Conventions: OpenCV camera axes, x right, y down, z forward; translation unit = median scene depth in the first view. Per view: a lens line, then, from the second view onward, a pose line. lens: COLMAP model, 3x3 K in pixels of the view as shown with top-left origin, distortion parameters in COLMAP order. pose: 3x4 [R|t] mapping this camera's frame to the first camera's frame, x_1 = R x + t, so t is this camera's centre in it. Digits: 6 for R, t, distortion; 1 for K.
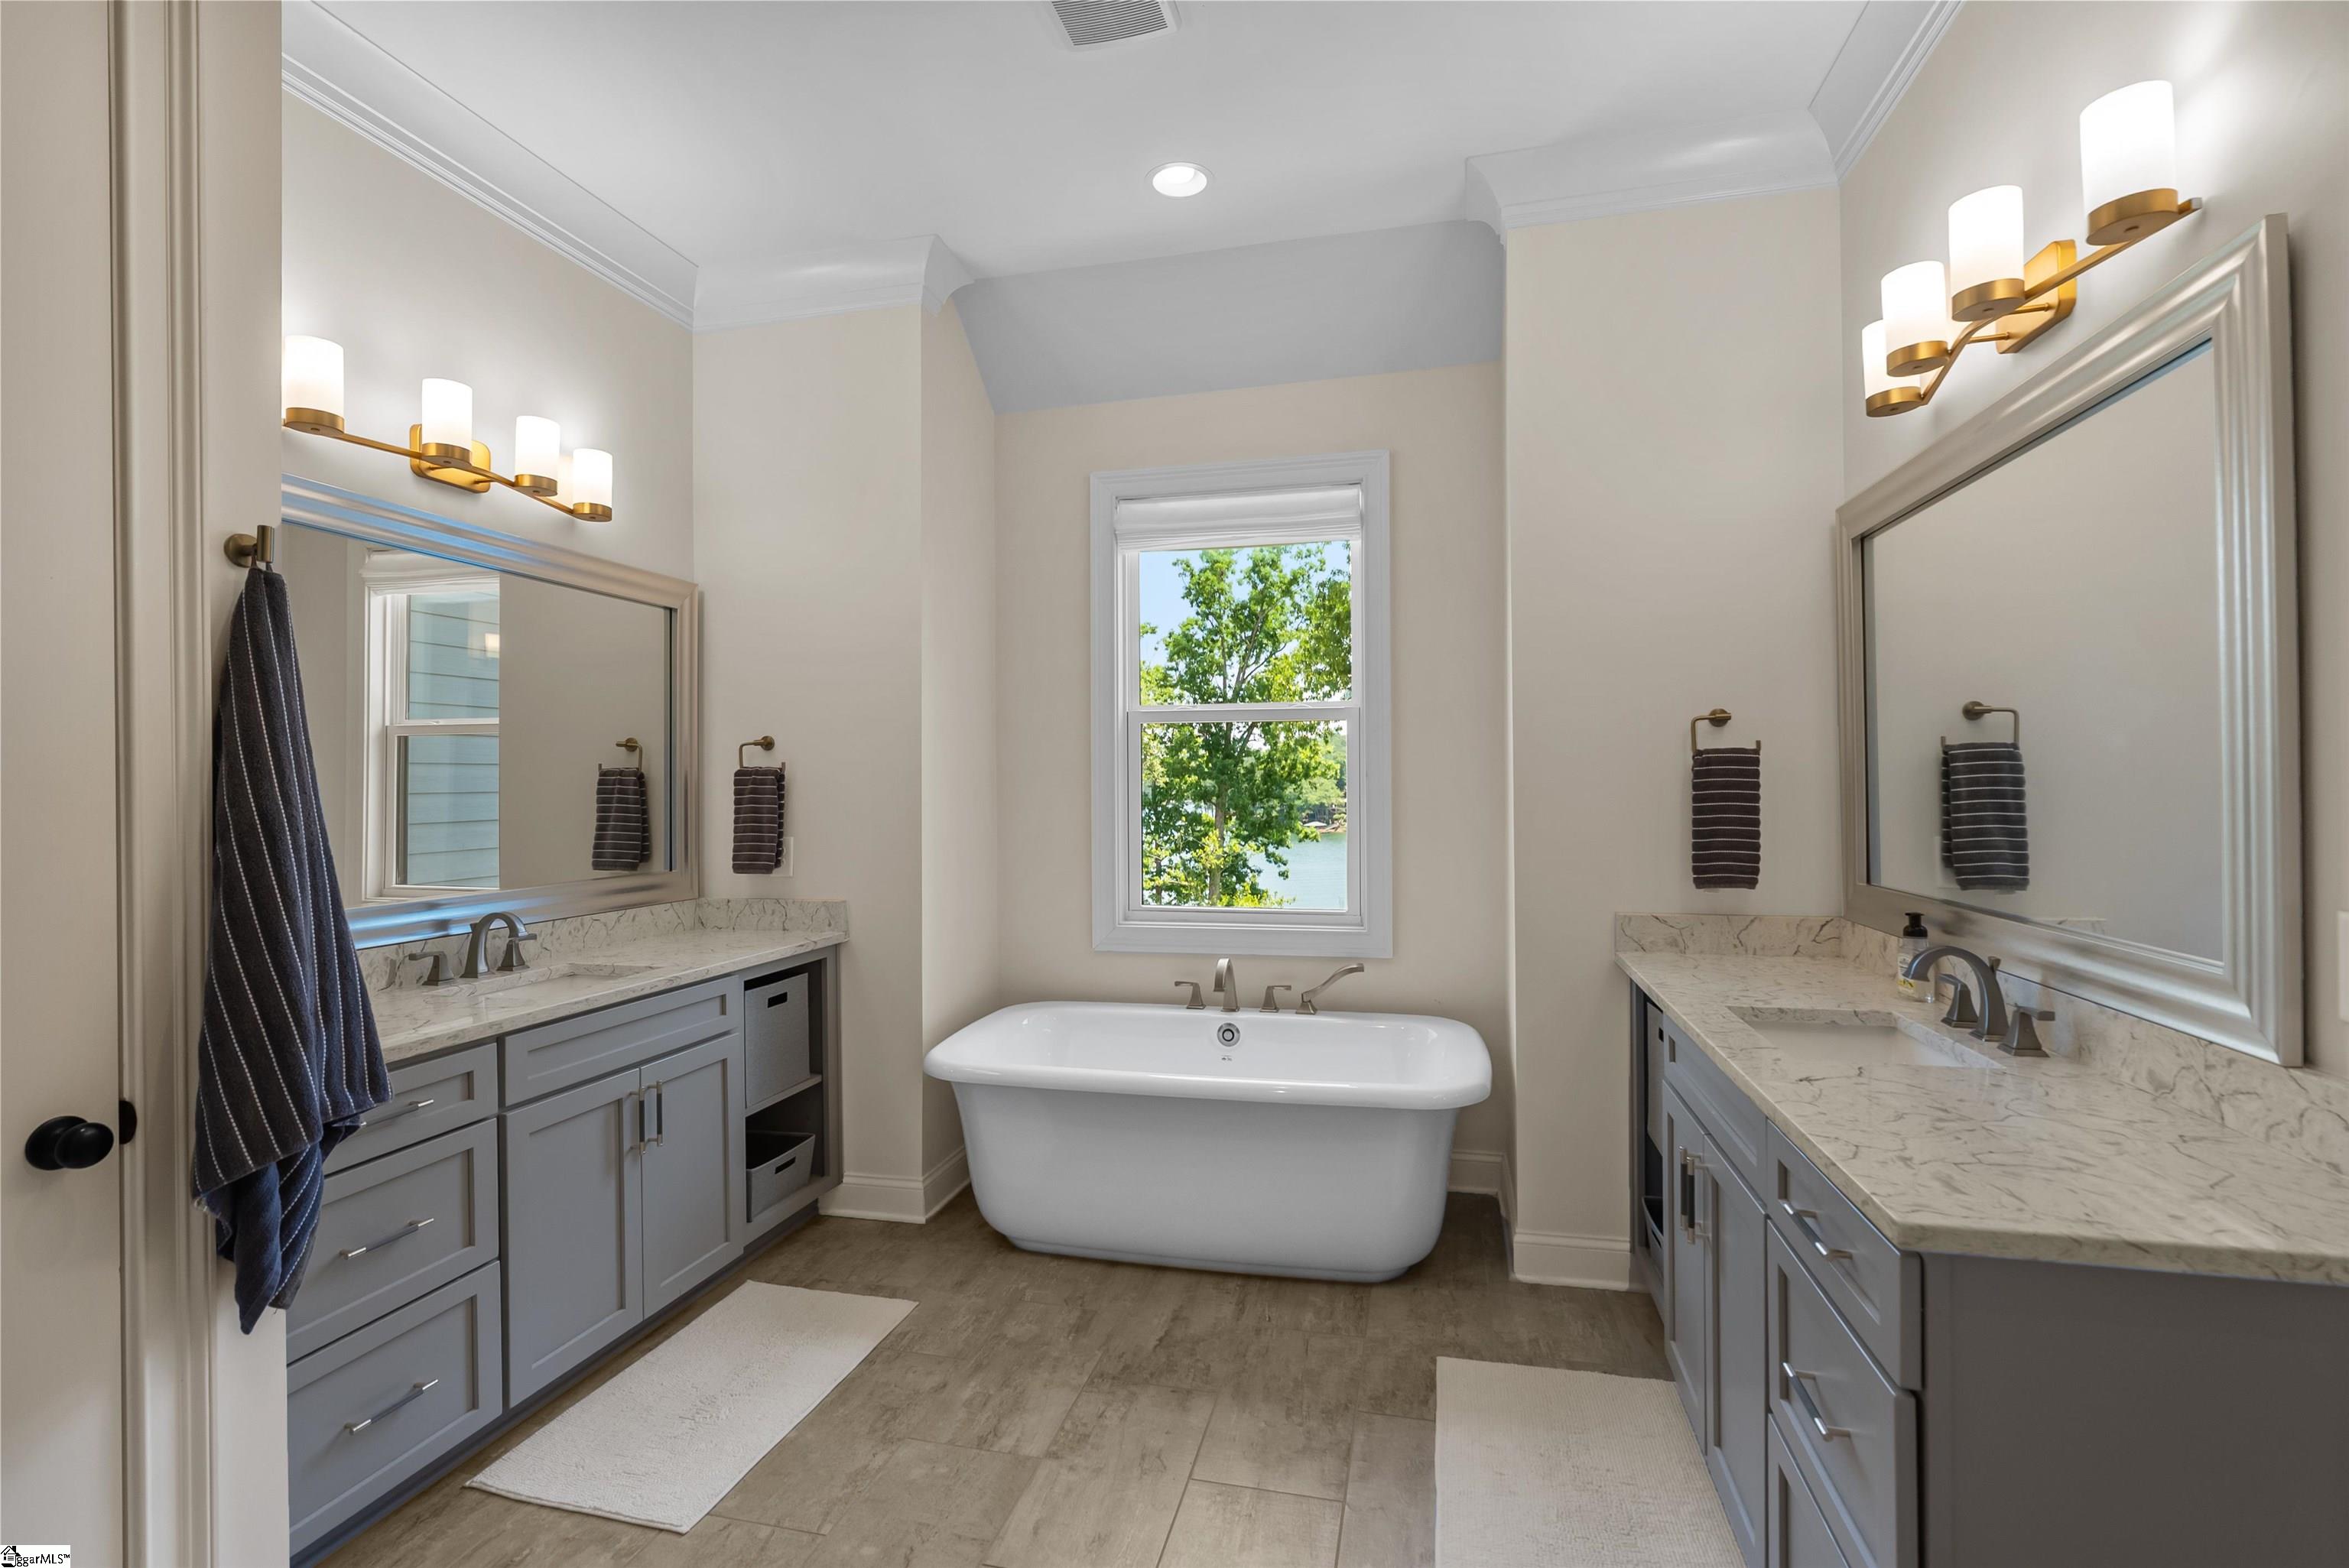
lens RADIAL K [[1069.7, 0, 1189.4], [0, 1069.7, 781.7], [0, 0, 1]] dist [0.000960, 0.001122]
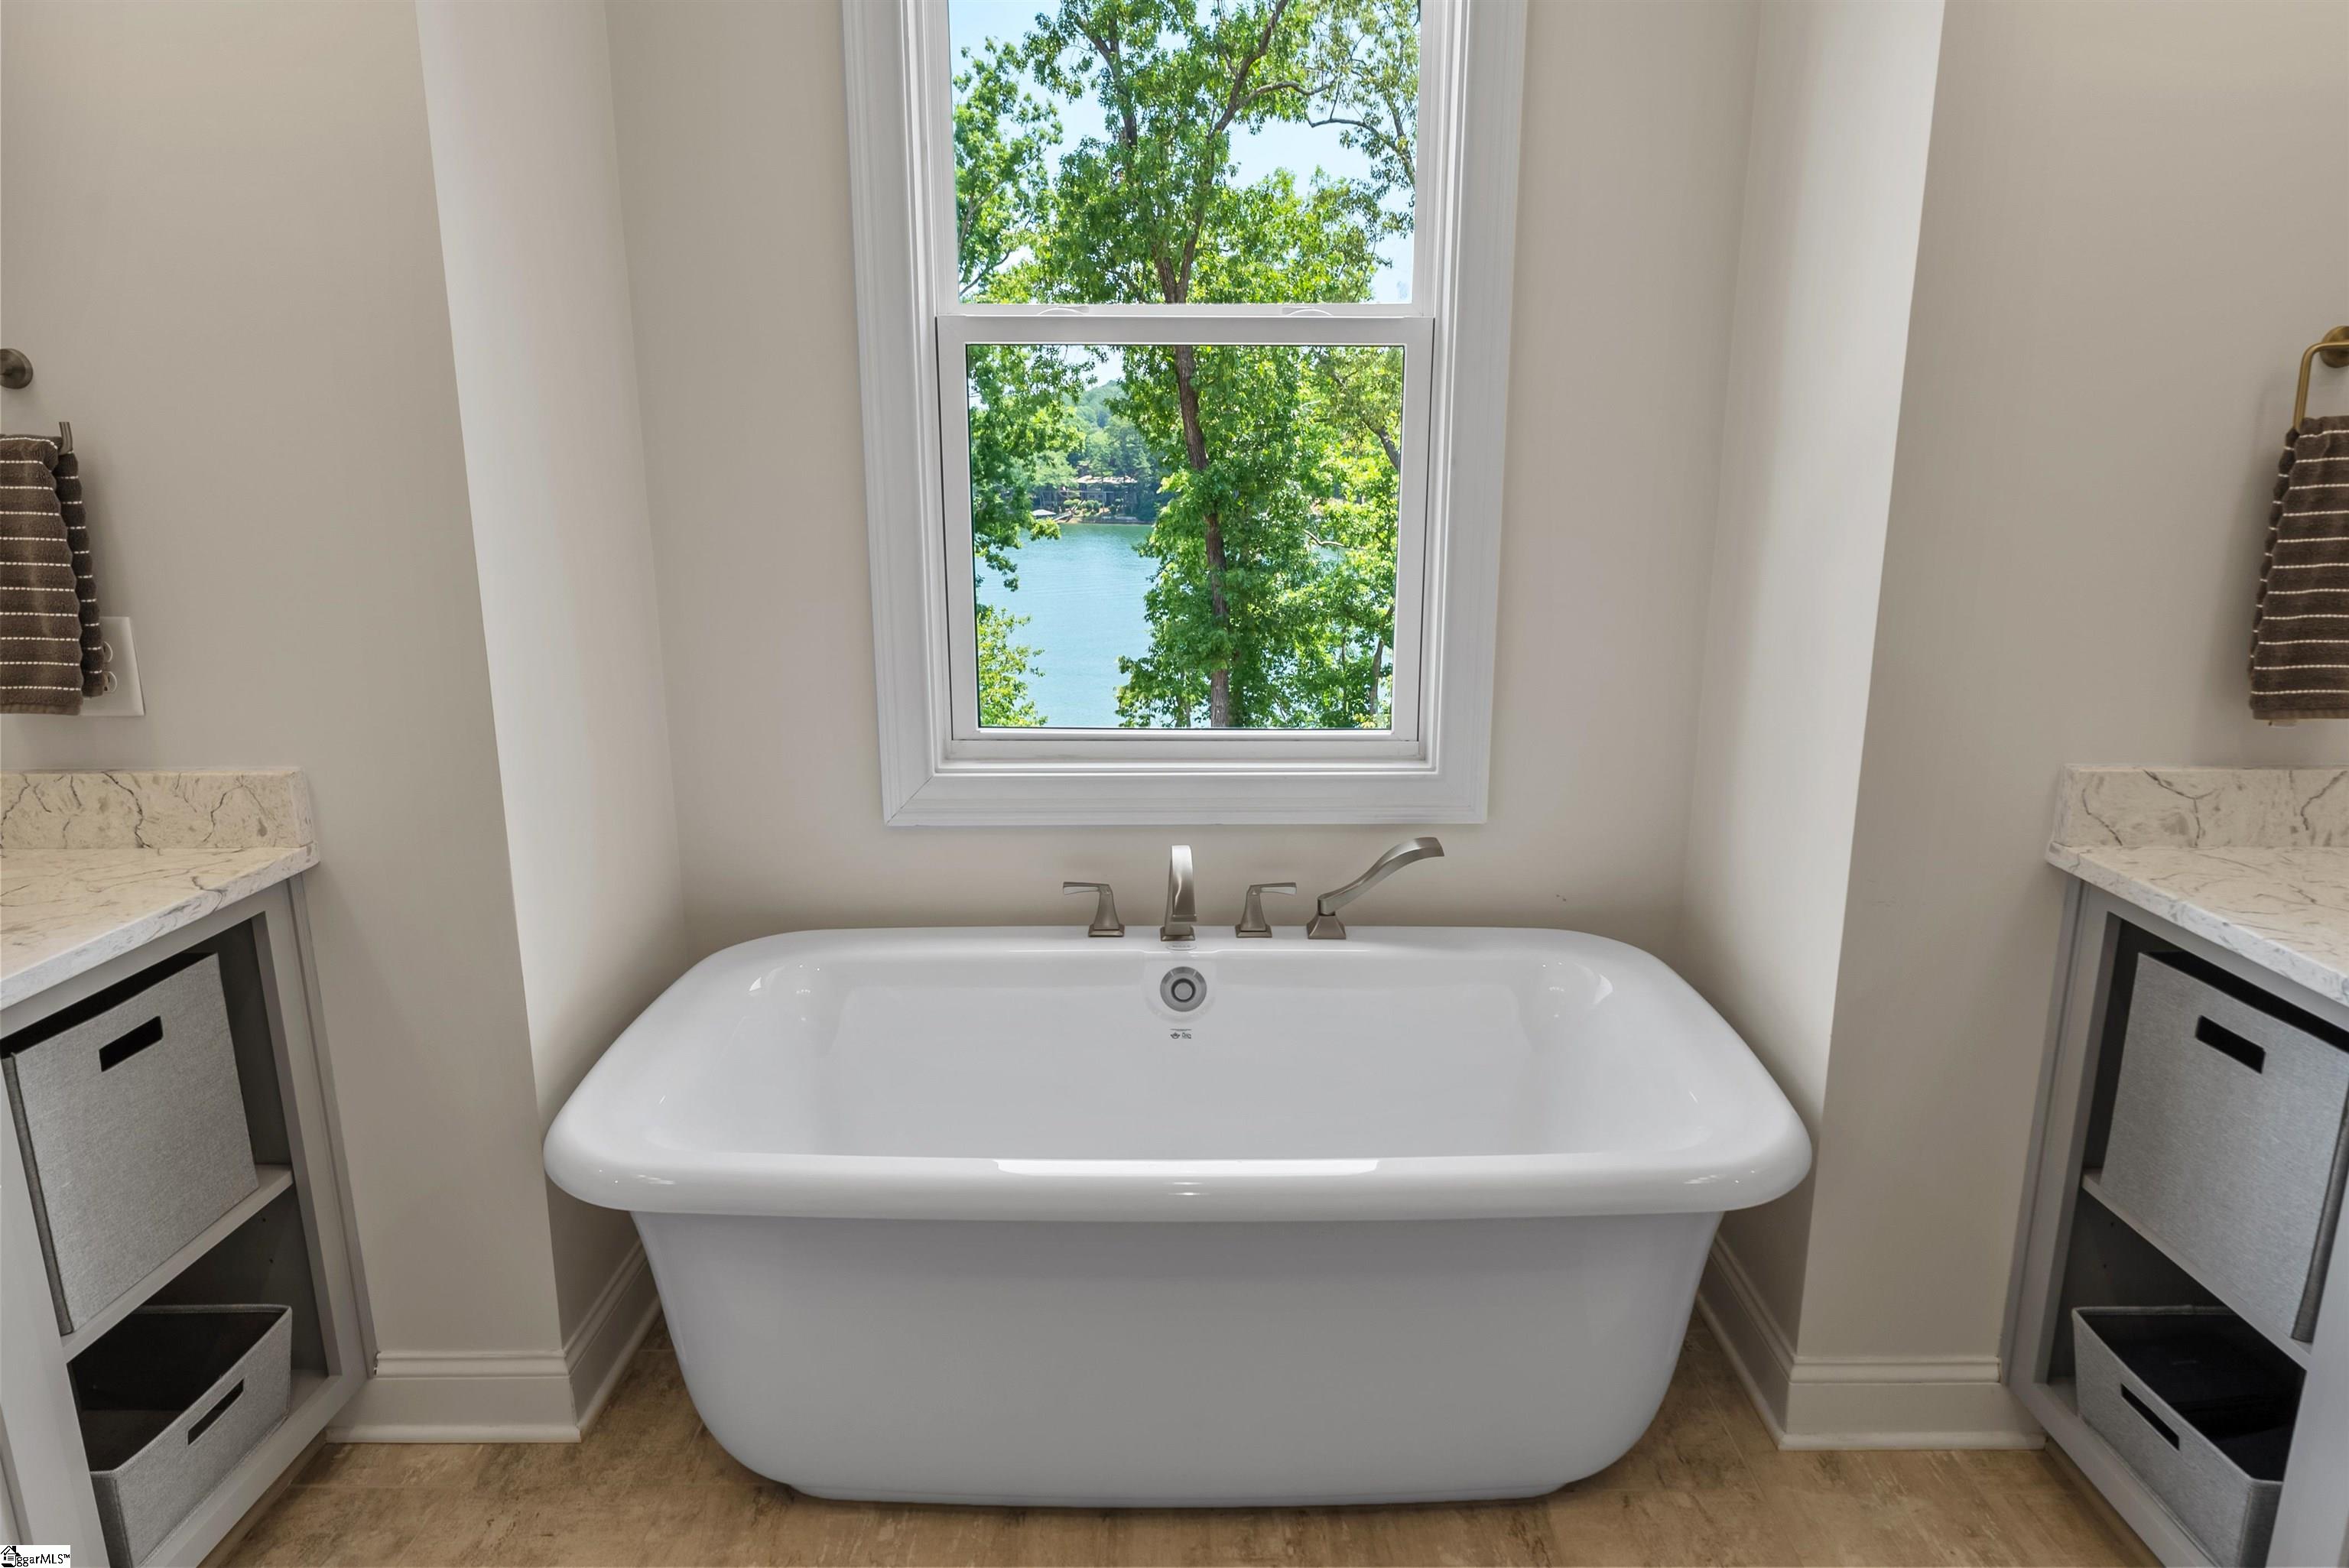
lens RADIAL K [[1379.4, 0, 1184.1], [0, 1379.4, 780.1], [0, 0, 1]] dist [-0.002393, 0.002710]
pose [[0.974748, -0.045123, 0.218703, -0.099897], [-0.006392, 0.973333, 0.229307, -0.008992], [-0.223218, -0.224915, 0.948466, 0.400094]]
